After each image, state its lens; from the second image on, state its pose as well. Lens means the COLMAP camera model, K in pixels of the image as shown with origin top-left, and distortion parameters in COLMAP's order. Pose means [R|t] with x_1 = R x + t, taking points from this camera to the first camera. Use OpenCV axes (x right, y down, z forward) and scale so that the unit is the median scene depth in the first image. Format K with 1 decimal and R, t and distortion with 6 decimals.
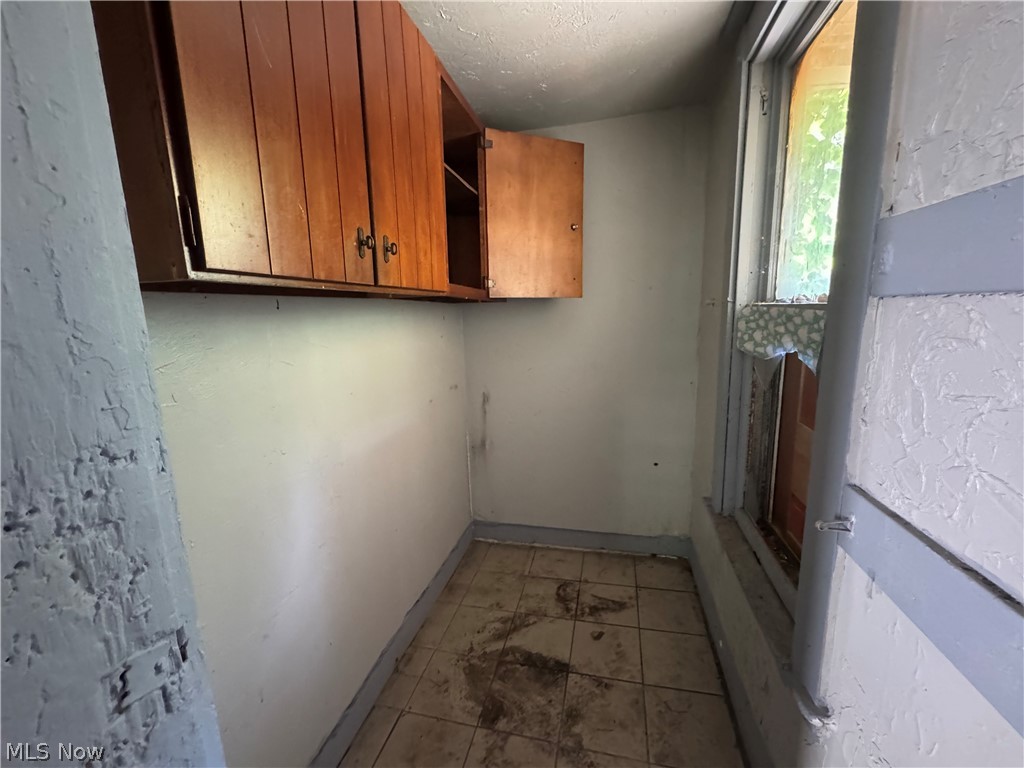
lens RADIAL K [[411.6, 0, 513.3], [0, 411.6, 383.7], [0, 0, 1]] dist [-0.002024, -0.000094]
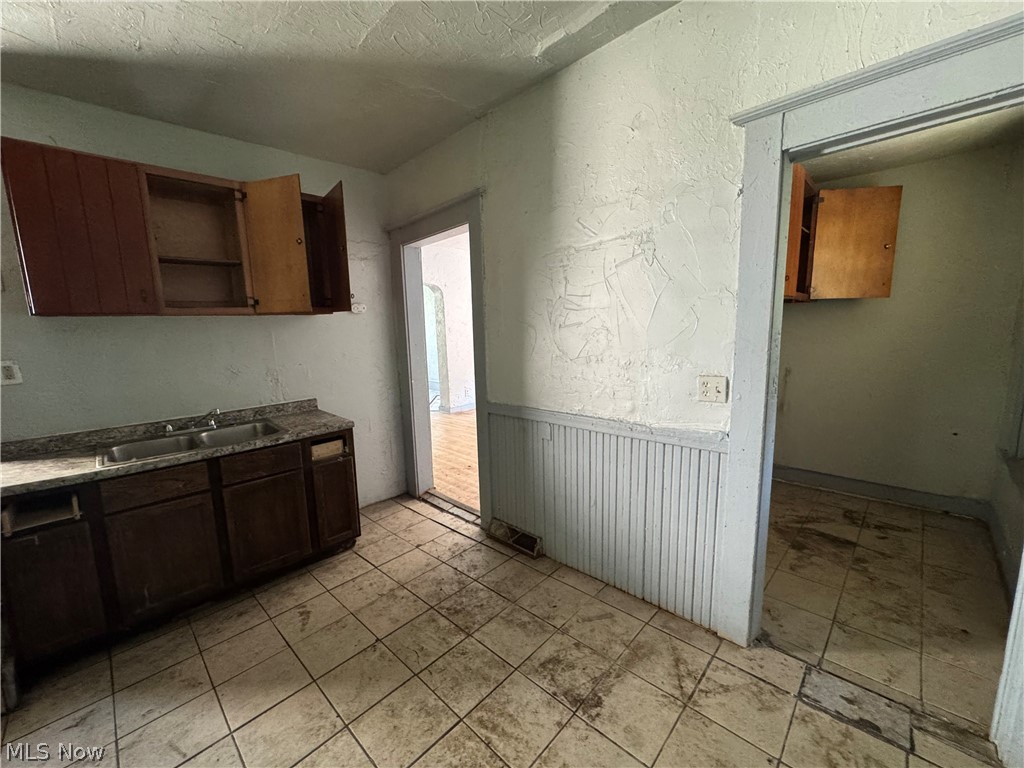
lens RADIAL K [[411.6, 0, 513.5], [0, 411.6, 380.8], [0, 0, 1]] dist [-0.002024, -0.000094]
pose [[0.857763, 0.078813, -0.507968, -0.193128], [-0.081546, 0.996526, 0.016914, 0.147952], [0.507536, 0.026915, 0.861210, -0.814165]]
